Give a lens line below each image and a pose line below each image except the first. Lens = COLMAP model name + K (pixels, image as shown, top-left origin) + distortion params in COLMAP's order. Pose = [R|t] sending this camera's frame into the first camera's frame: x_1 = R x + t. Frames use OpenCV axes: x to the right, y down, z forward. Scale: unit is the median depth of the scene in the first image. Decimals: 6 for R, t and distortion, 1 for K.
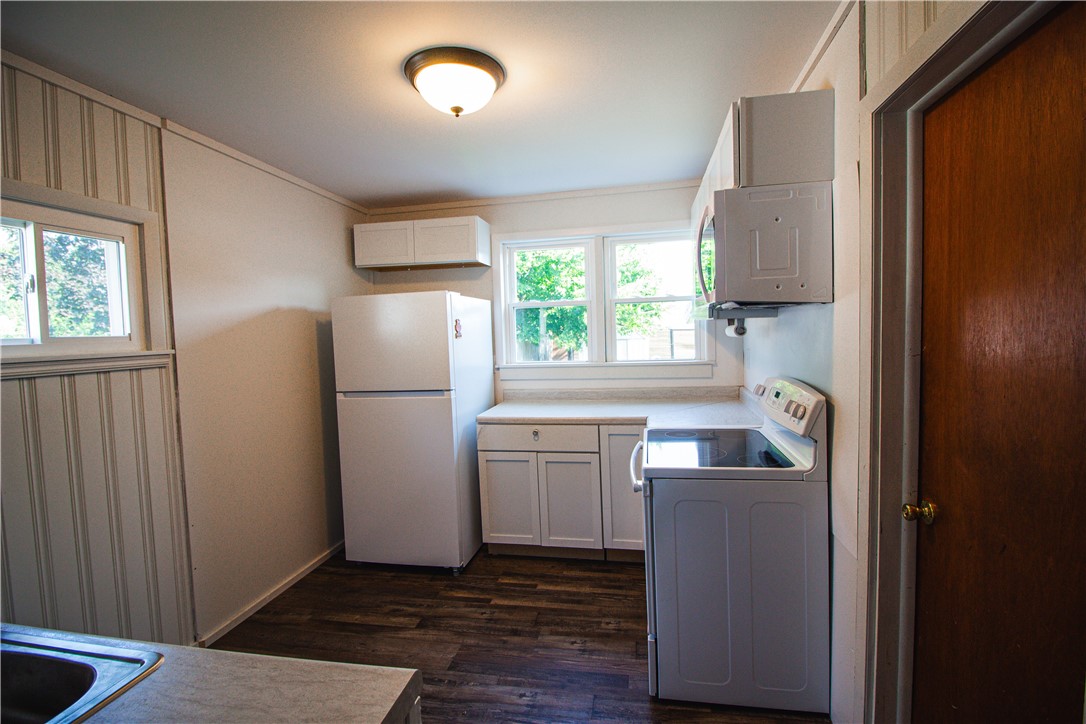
lens RADIAL K [[506.1, 0, 543.0], [0, 506.1, 362.0], [0, 0, 1]] dist [0.001278, -0.010453]
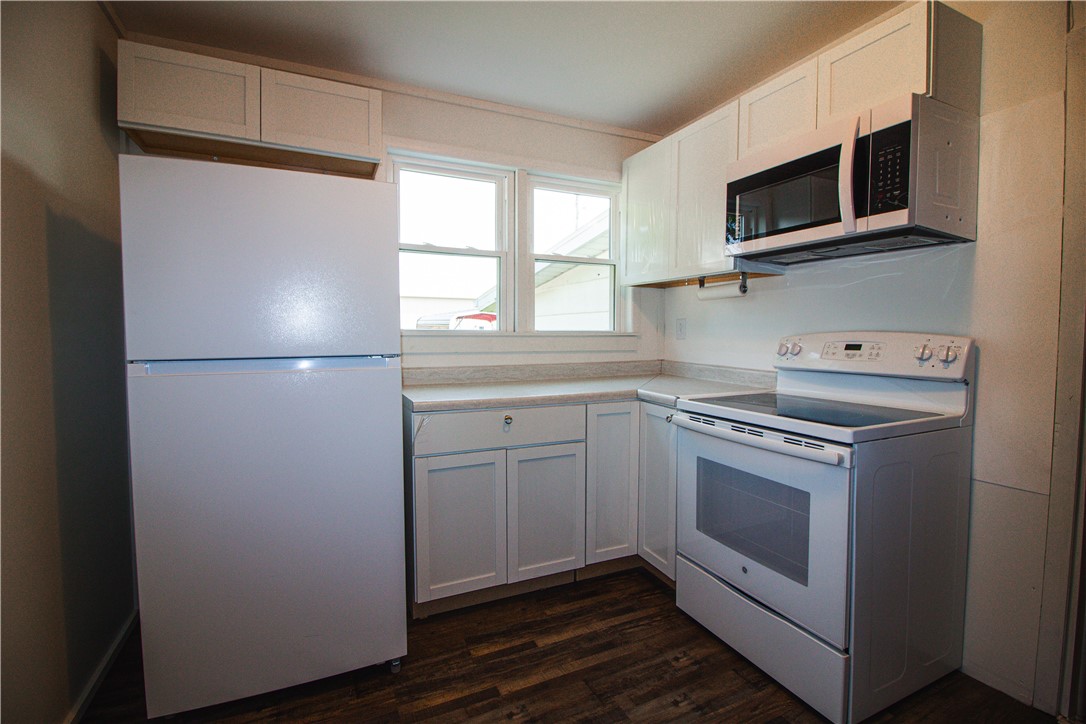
lens RADIAL K [[506.1, 0, 543.0], [0, 506.1, 362.0], [0, 0, 1]] dist [0.001278, -0.010453]
pose [[0.799417, 0.003189, 0.600768, -0.406637], [0.008075, 0.999839, -0.016052, 0.074448], [-0.600722, 0.017683, 0.799262, 0.435656]]
